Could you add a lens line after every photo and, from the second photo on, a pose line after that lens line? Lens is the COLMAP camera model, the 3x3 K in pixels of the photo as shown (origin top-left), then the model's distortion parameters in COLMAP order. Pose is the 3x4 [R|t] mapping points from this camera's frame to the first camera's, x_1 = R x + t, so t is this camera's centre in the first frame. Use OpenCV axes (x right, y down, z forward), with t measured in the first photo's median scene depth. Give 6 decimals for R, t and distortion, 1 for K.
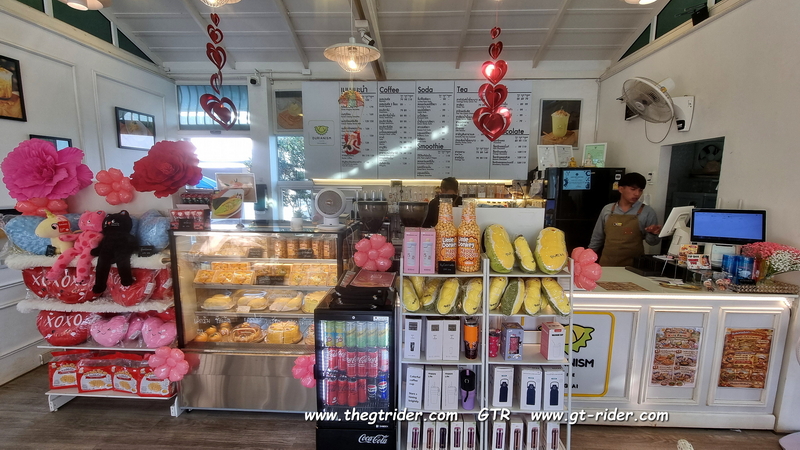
lens RADIAL K [[331.6, 0, 400.0], [0, 331.6, 225.0], [0, 0, 1]] dist [-0.001651, 0.000019]
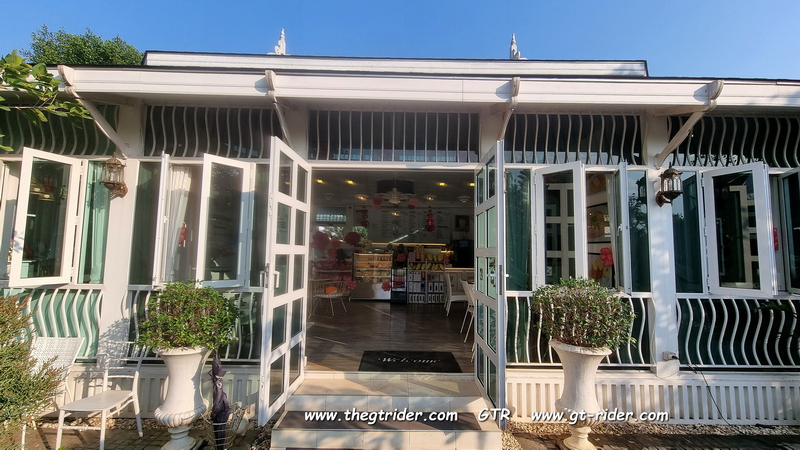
lens RADIAL K [[331.6, 0, 400.0], [0, 331.6, 225.0], [0, 0, 1]] dist [-0.001651, 0.000019]
pose [[0.998862, 0.012703, 0.045982, -0.298844], [-0.002547, 0.976721, -0.214501, 0.584377], [-0.047636, 0.214139, 0.975641, -3.296901]]
